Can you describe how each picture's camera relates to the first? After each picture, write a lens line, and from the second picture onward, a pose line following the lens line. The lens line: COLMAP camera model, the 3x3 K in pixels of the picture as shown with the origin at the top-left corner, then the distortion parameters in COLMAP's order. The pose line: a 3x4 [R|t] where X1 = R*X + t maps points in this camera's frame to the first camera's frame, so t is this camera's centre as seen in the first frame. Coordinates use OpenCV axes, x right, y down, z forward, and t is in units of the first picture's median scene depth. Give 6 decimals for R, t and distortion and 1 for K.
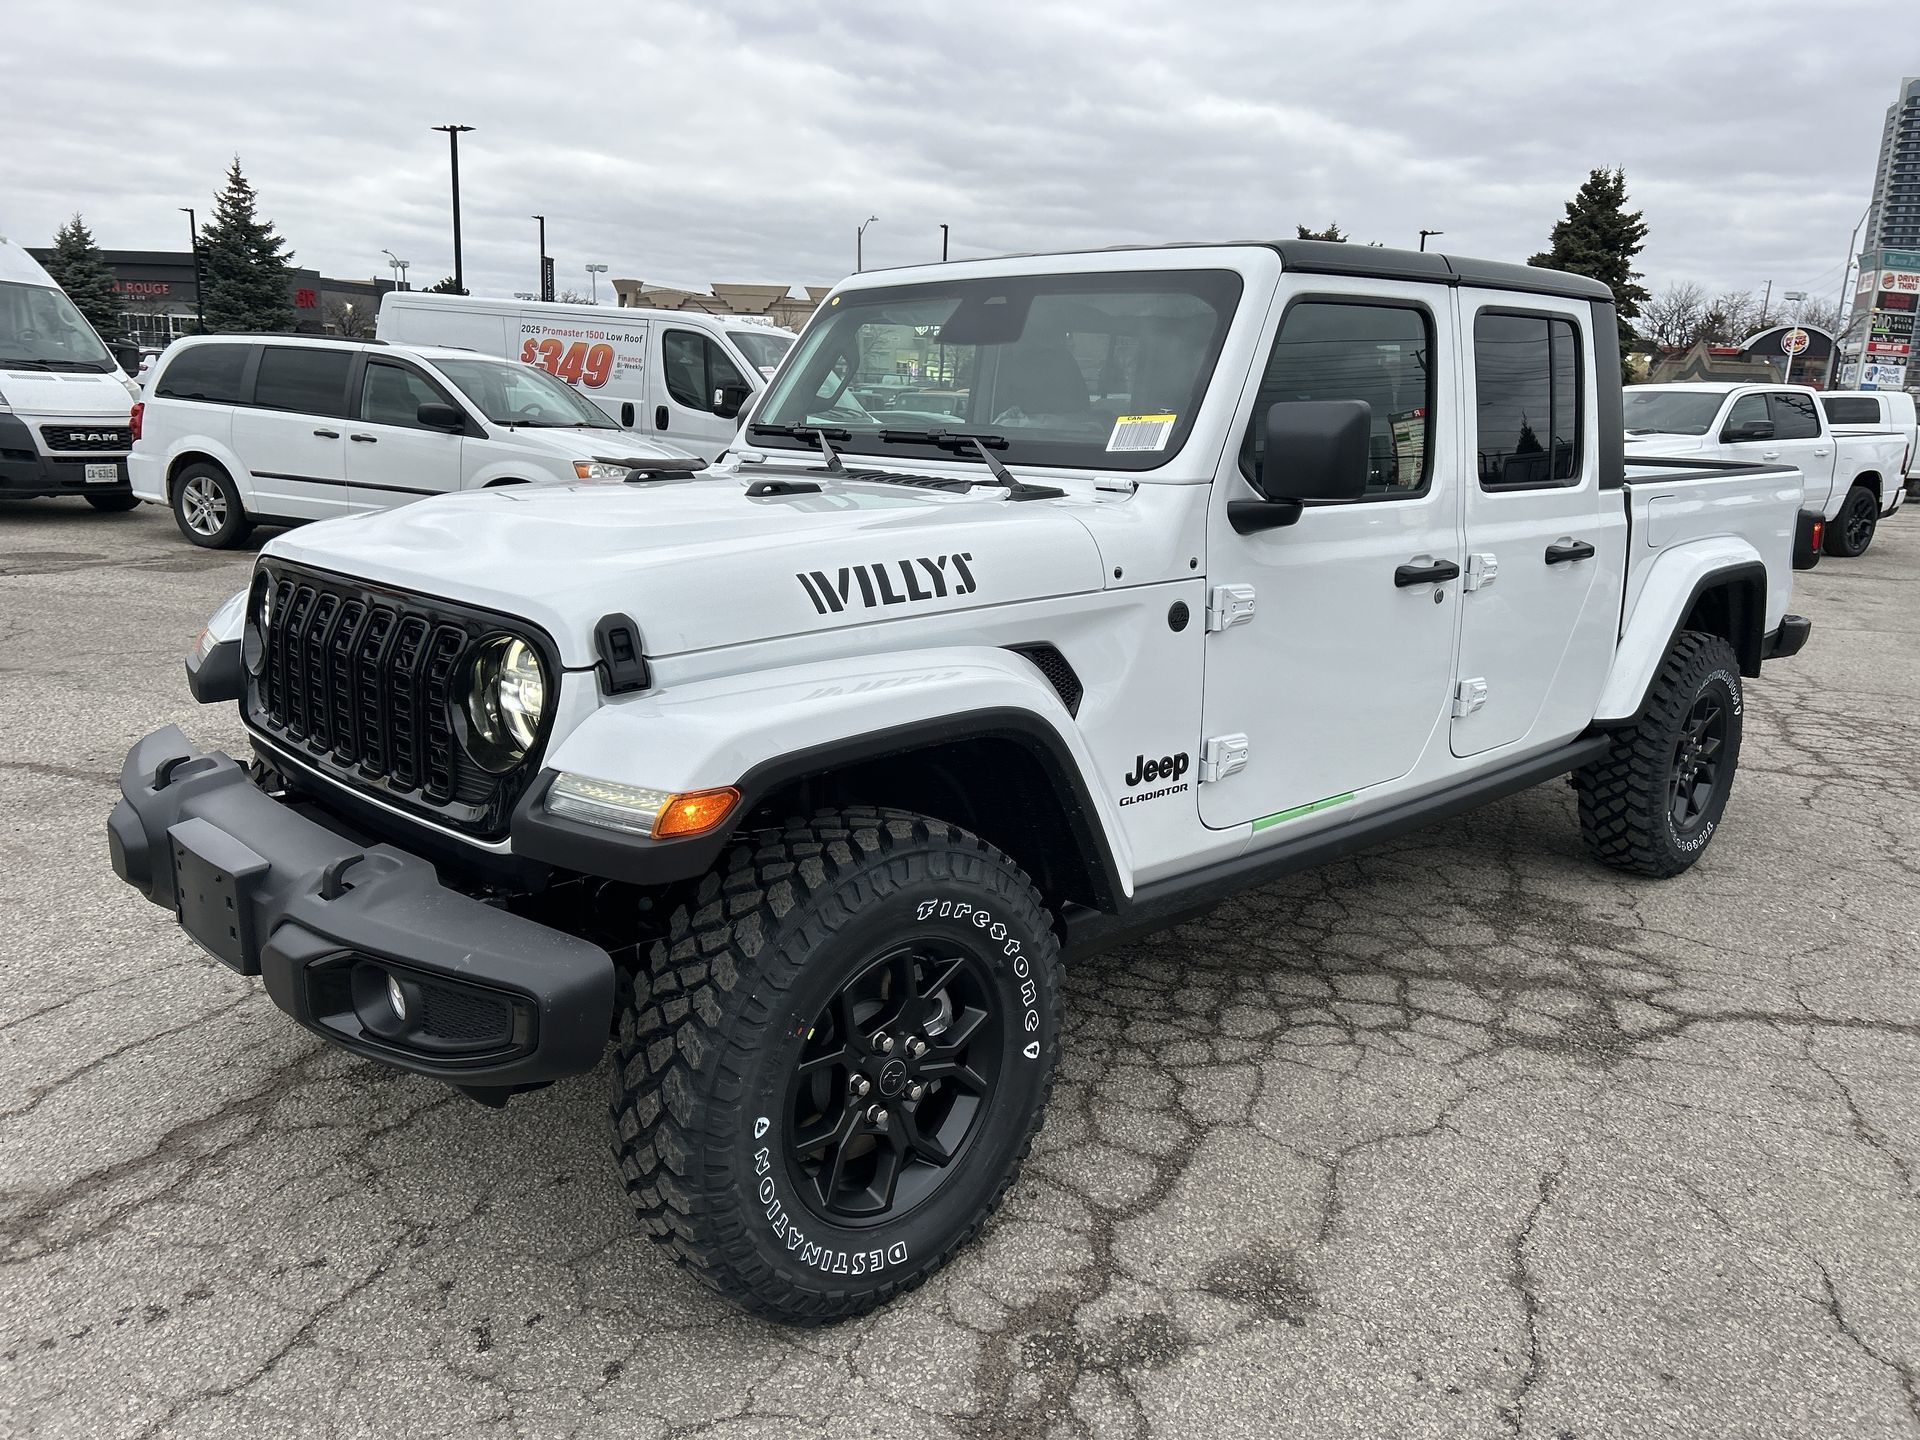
lens RADIAL K [[1419.0, 0, 947.4], [0, 1419.0, 721.2], [0, 0, 1]] dist [0.059556, -0.058452]
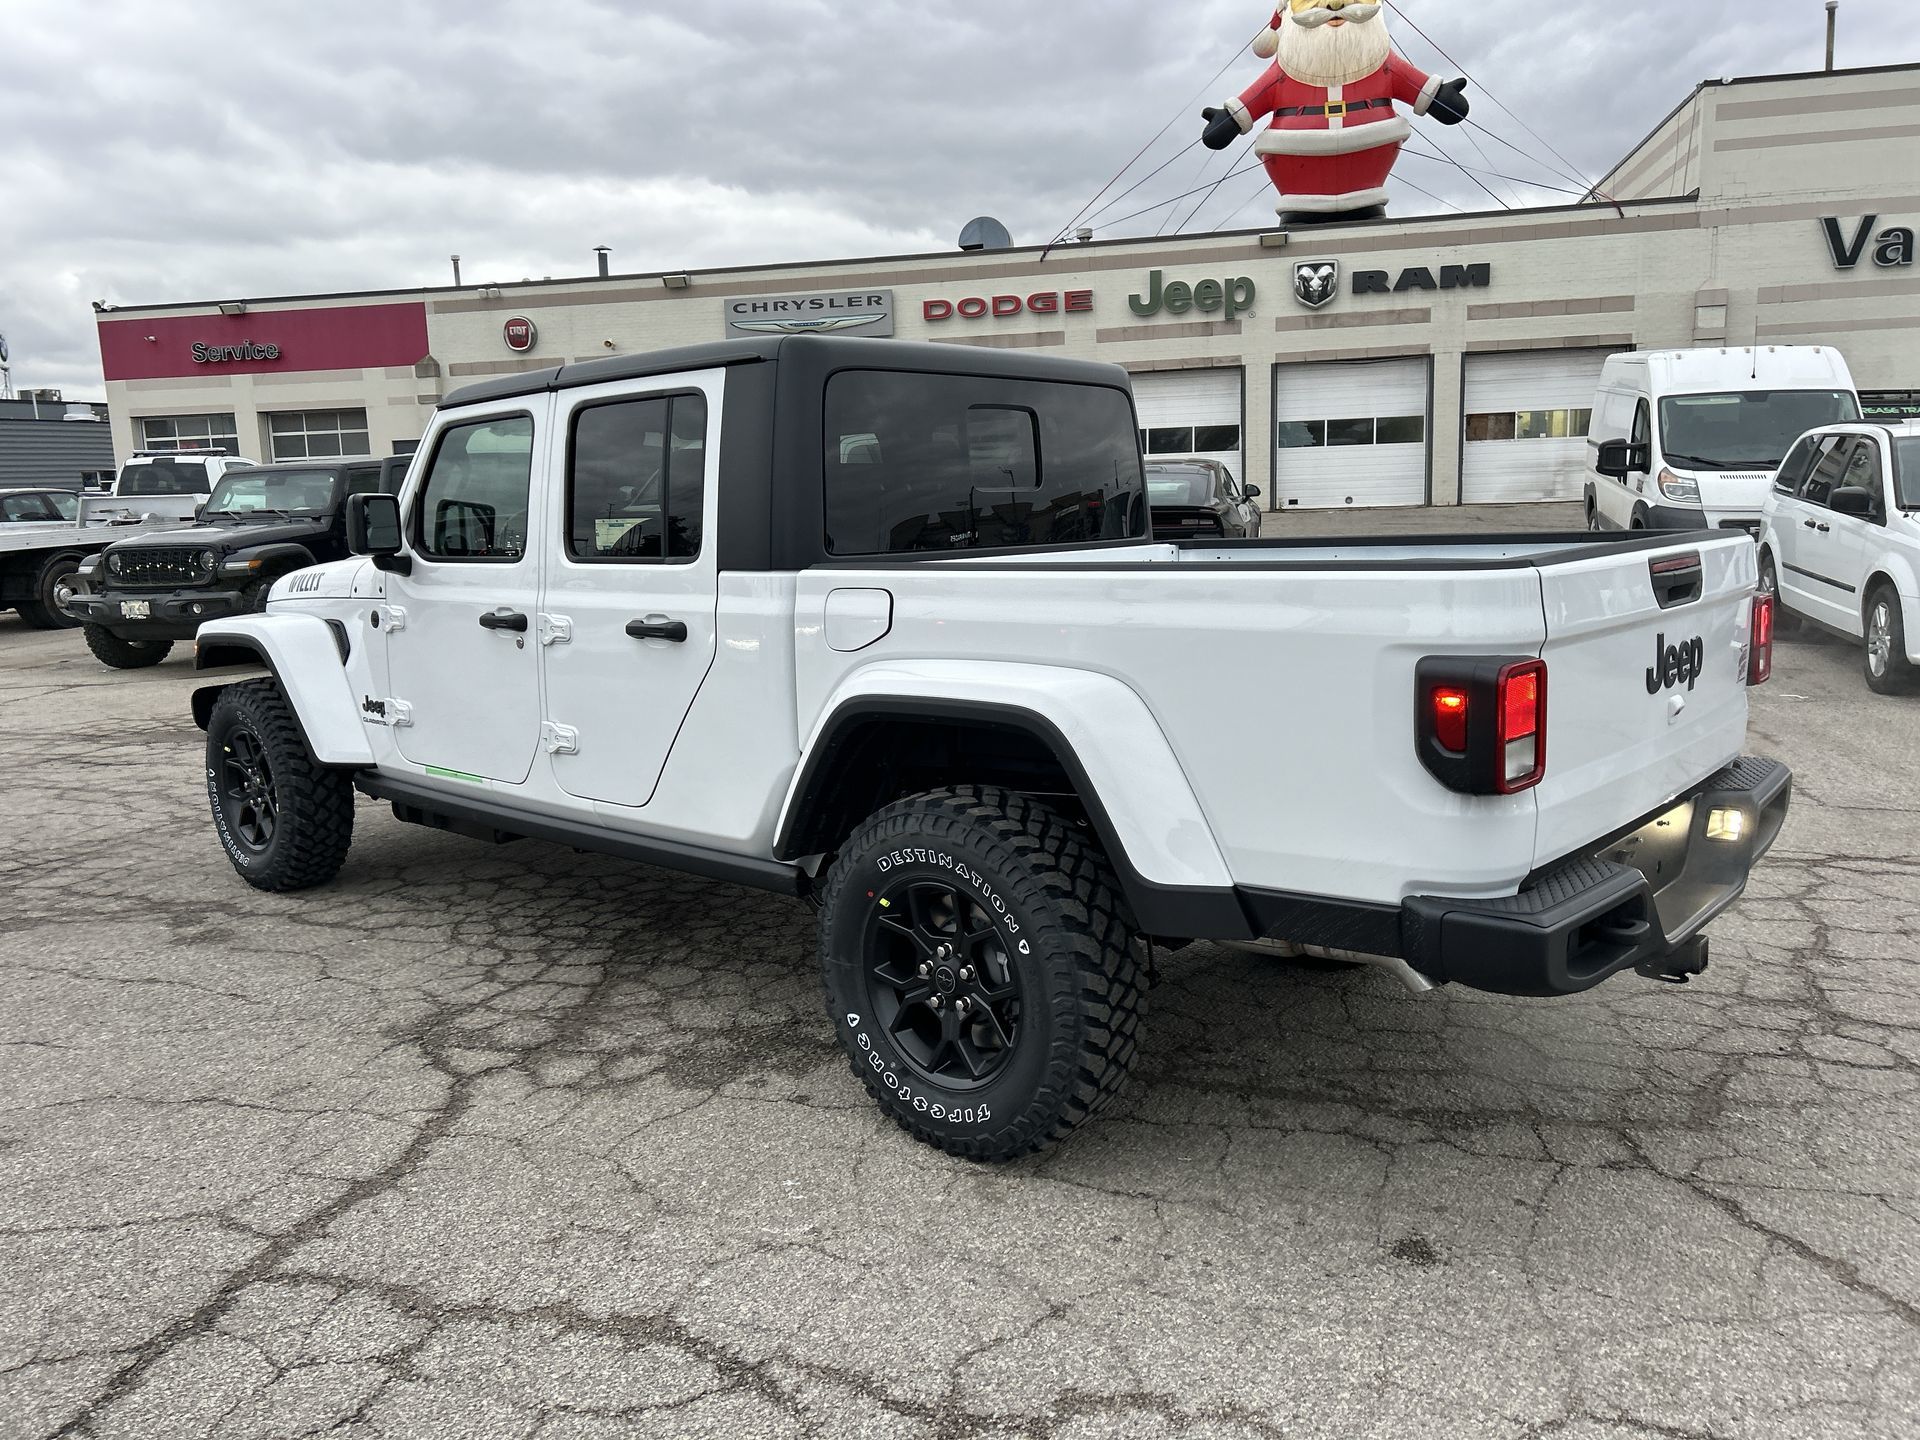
lens RADIAL K [[1411.9, 0, 959.0], [0, 1411.9, 714.9], [0, 0, 1]] dist [0.064470, -0.064368]
pose [[0.080230, 0.122313, -0.989243, 1.594416], [-0.192171, 0.975722, 0.105056, -0.228607], [0.978076, 0.181675, 0.101787, 1.260791]]
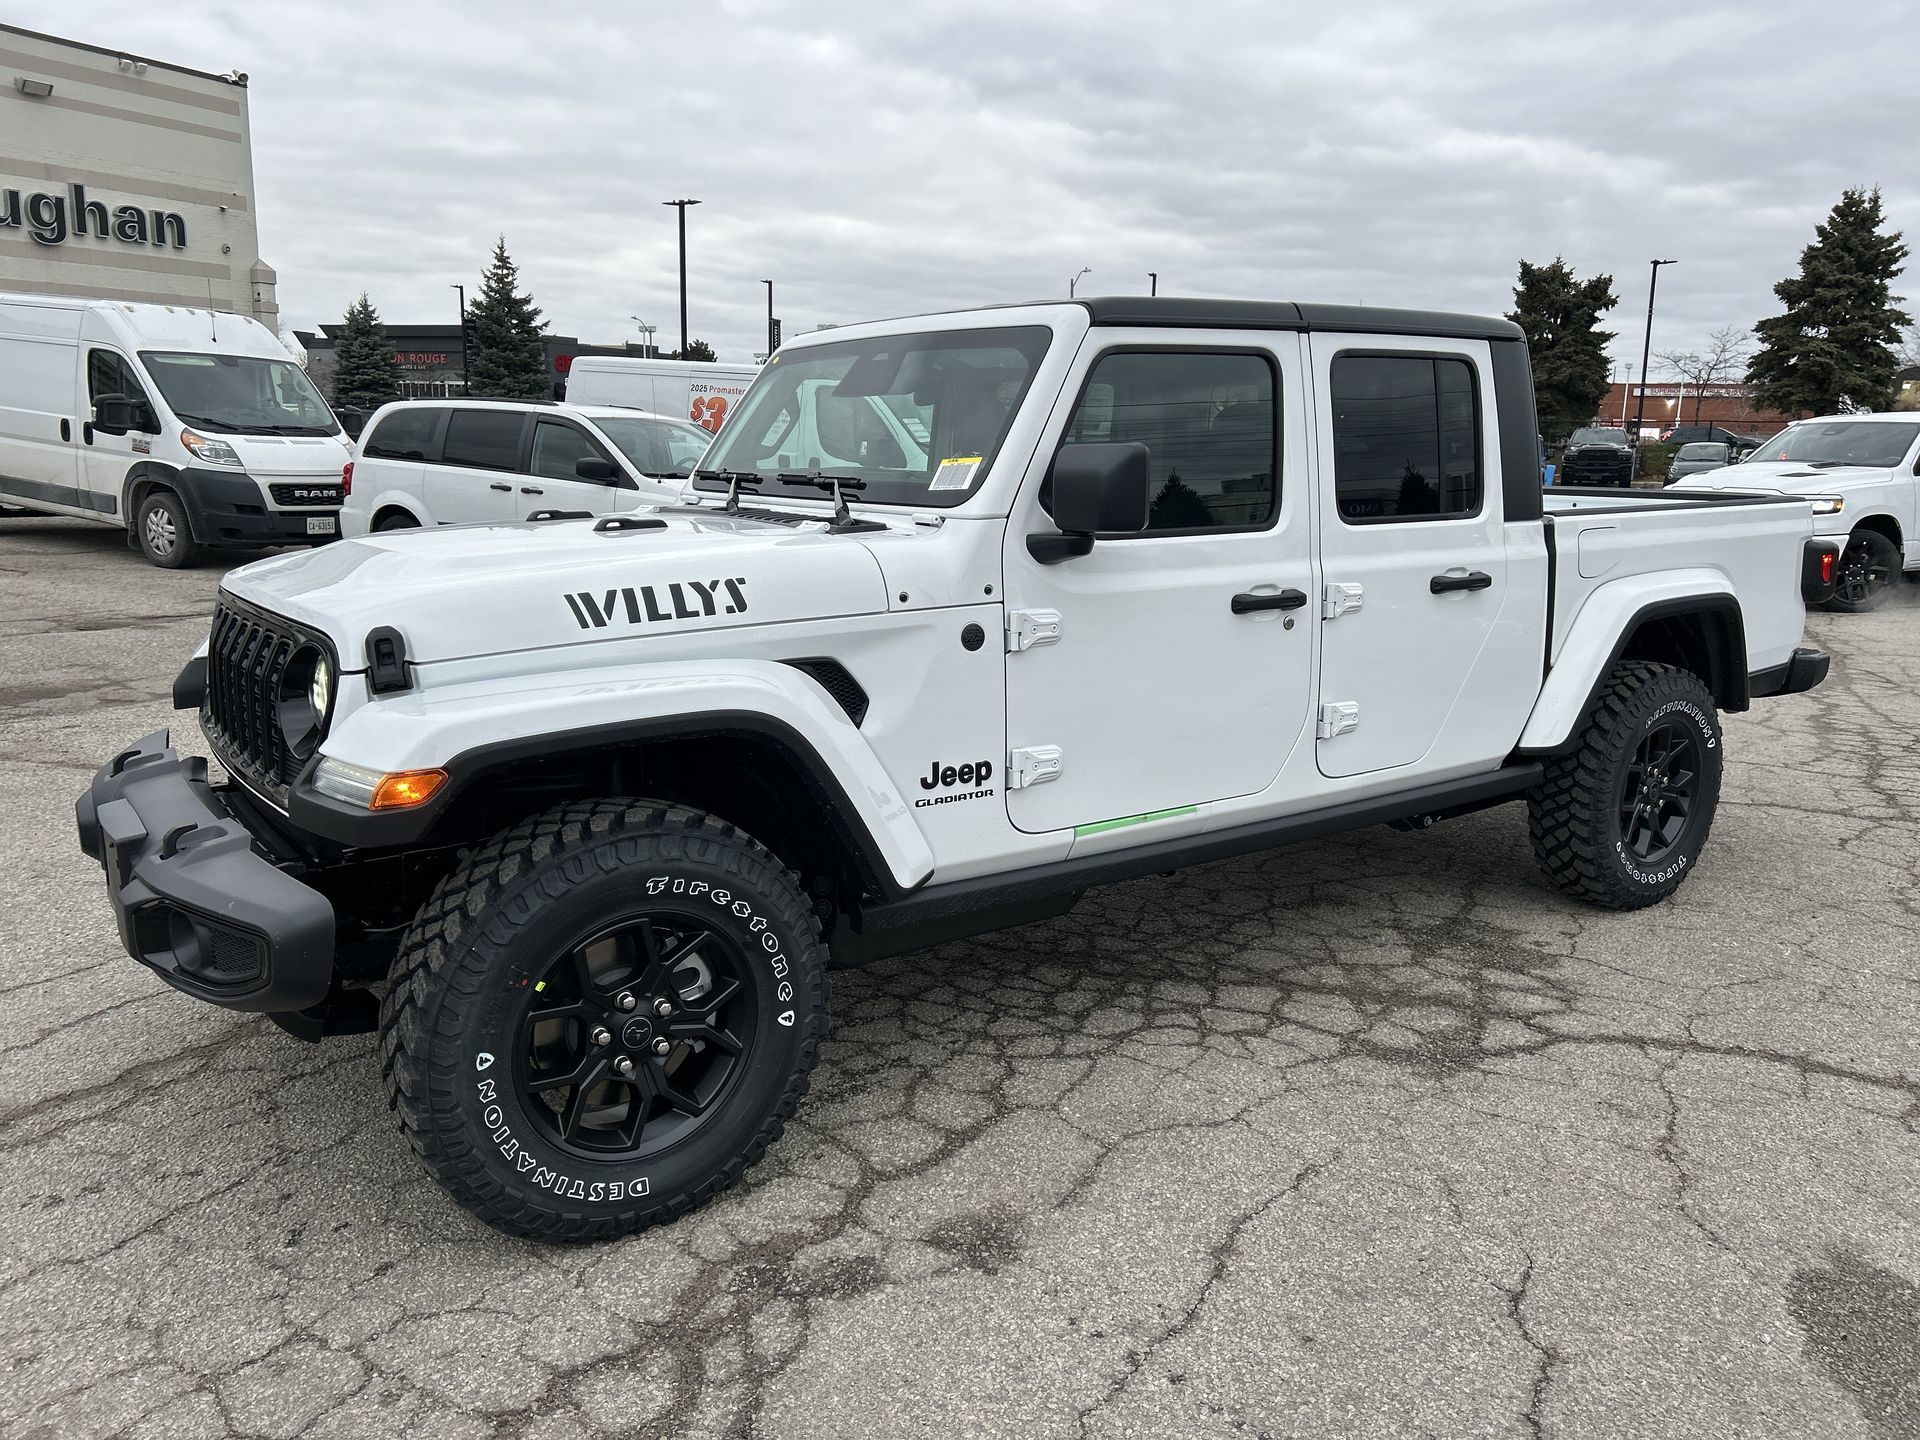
lens RADIAL K [[1411.9, 0, 959.0], [0, 1411.9, 714.9], [0, 0, 1]] dist [0.064470, -0.064368]
pose [[0.989040, 0.009514, -0.147339, 0.257918], [-0.014671, 0.999316, -0.033958, 0.019887], [0.146915, 0.035747, 0.988503, -0.069242]]
